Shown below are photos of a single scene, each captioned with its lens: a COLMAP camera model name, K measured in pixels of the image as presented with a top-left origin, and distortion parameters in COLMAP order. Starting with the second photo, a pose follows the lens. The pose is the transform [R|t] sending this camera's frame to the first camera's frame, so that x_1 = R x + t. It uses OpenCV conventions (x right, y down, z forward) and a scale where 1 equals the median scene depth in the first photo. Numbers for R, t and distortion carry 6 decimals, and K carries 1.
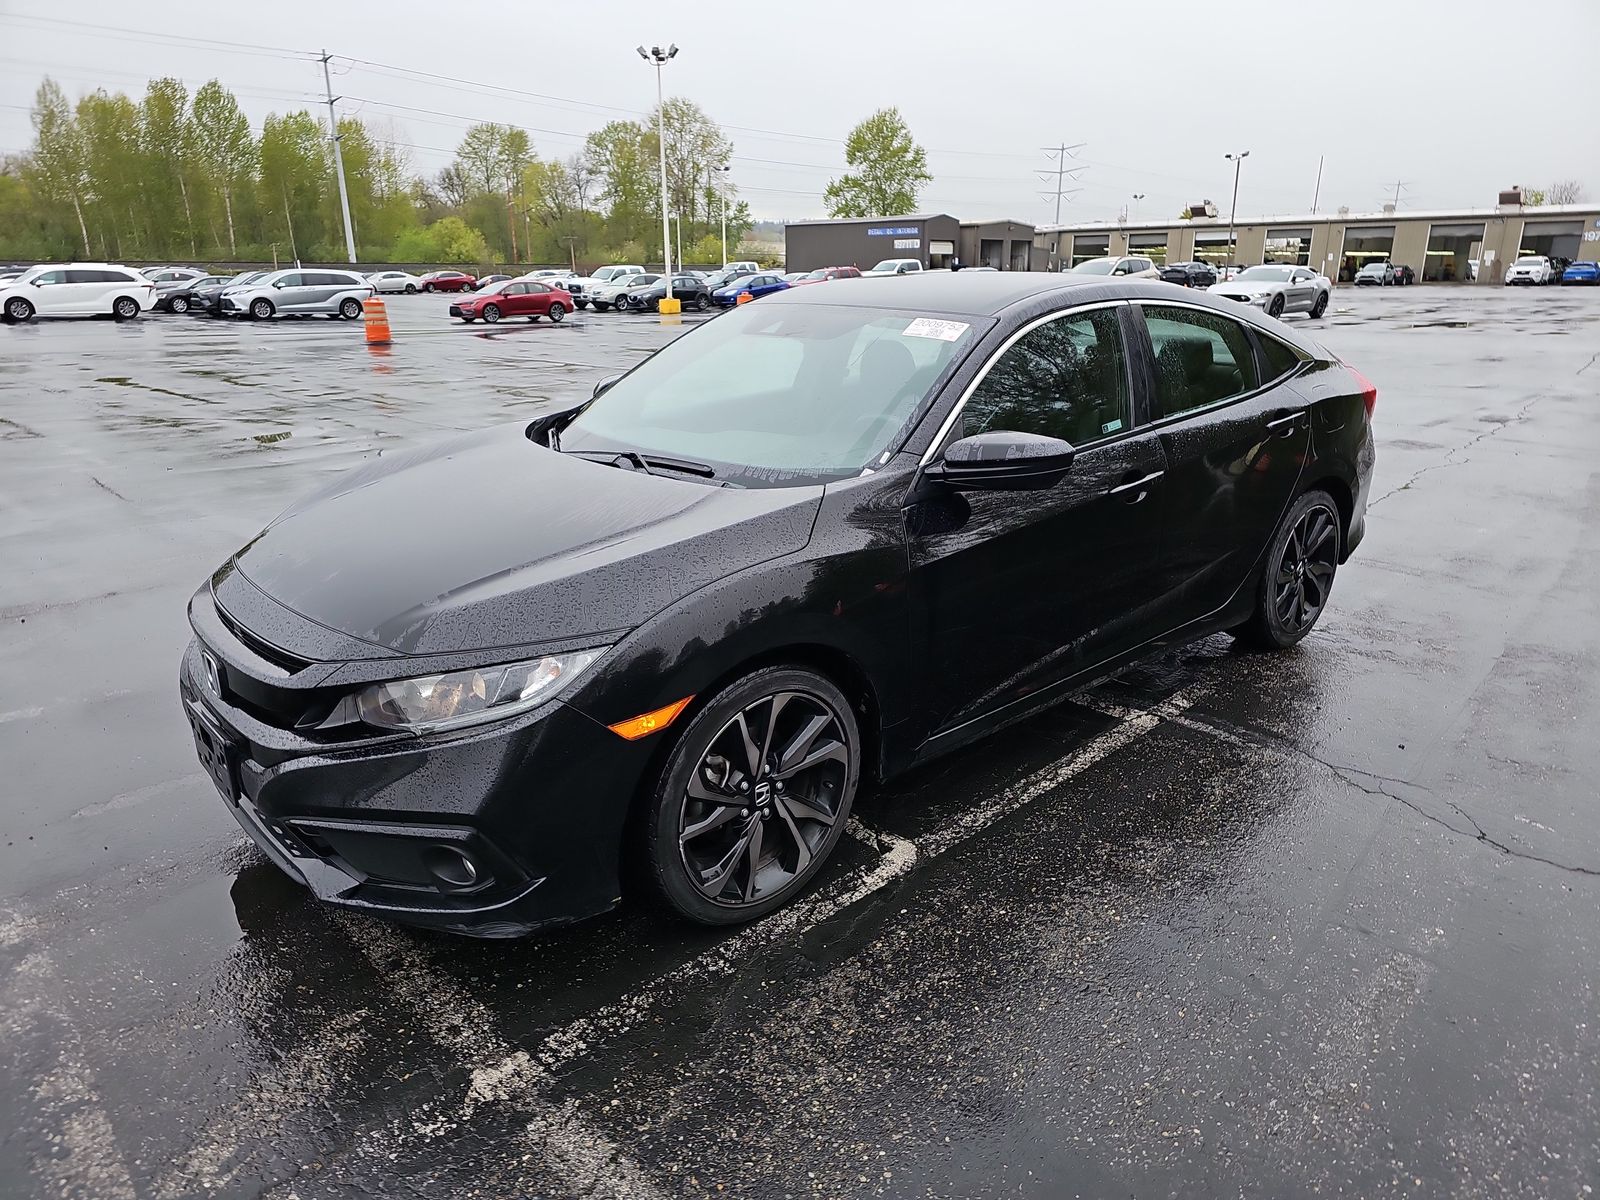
lens RADIAL K [[1070.3, 0, 797.4], [0, 1070.3, 599.1], [0, 0, 1]] dist [0.011884, -0.004543]
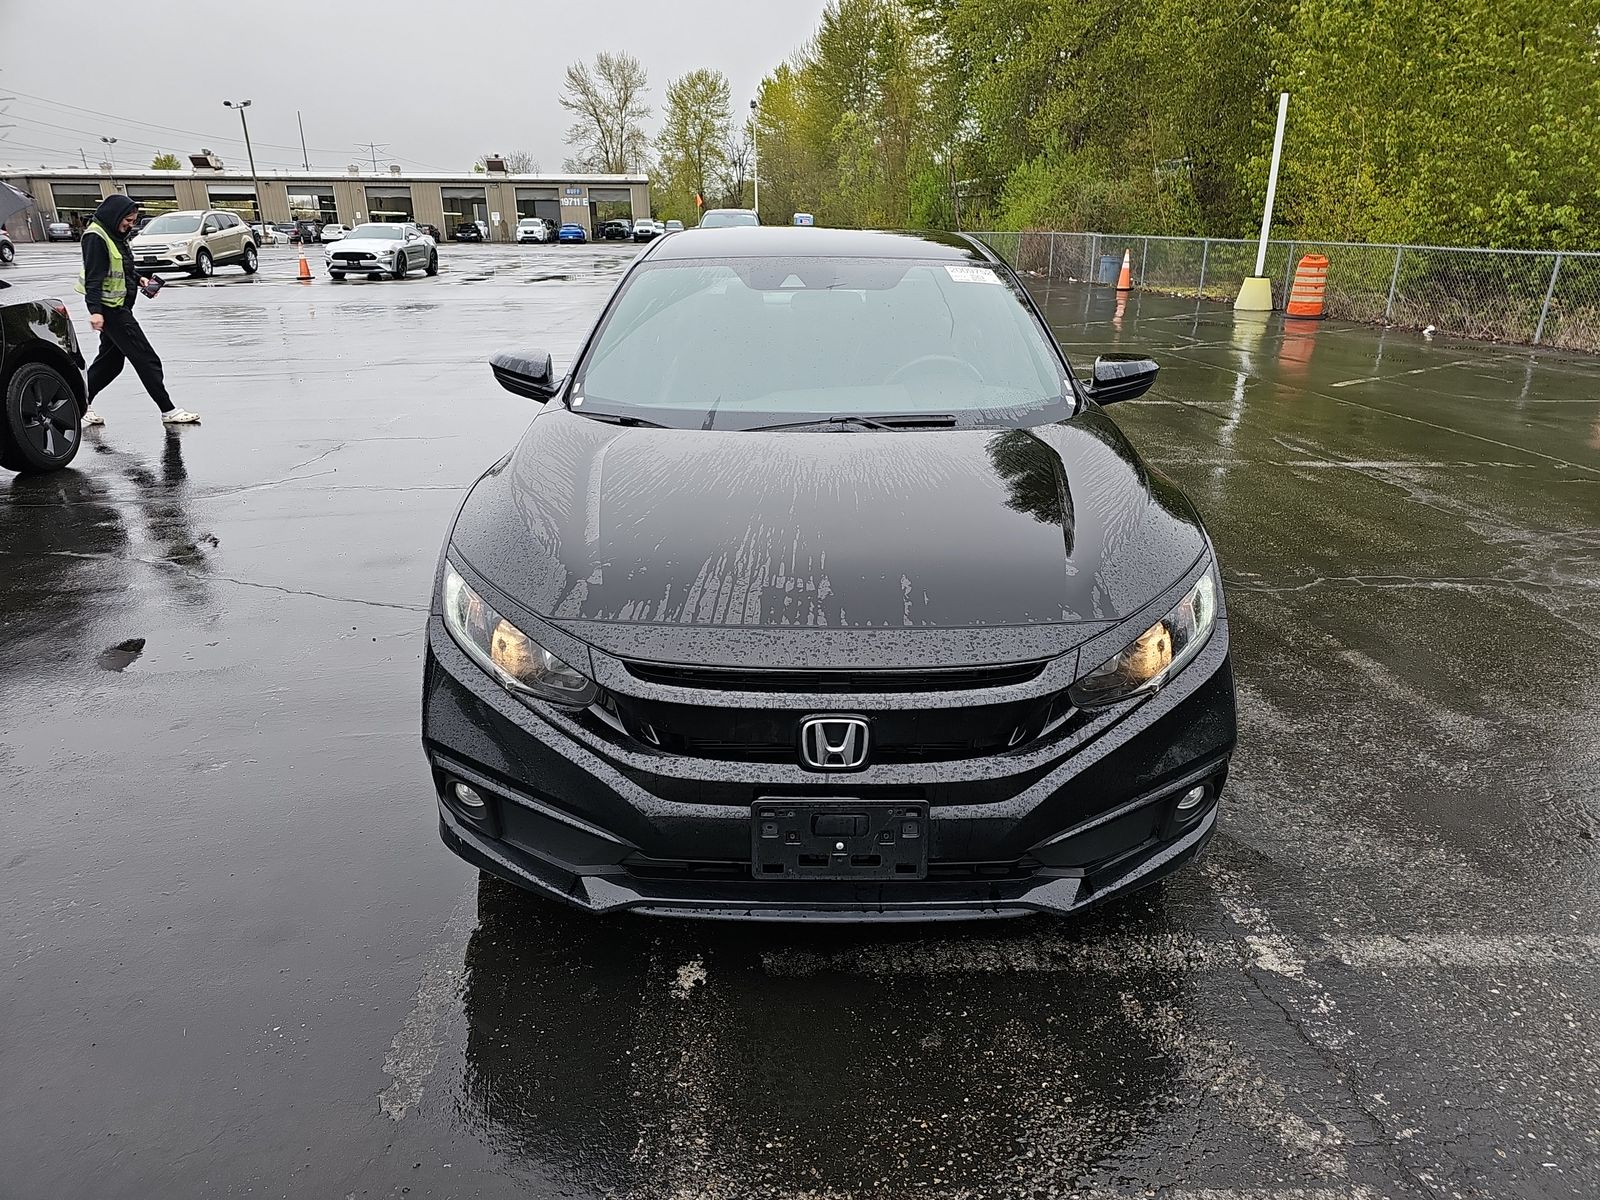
lens RADIAL K [[1070.3, 0, 800.6], [0, 1070.3, 608.3], [0, 0, 1]] dist [0.011884, -0.004543]
pose [[0.650013, -0.248248, 0.718231, -0.113354], [0.217236, 0.966397, 0.137421, -0.014066], [-0.728211, 0.066700, 0.682099, 0.049982]]
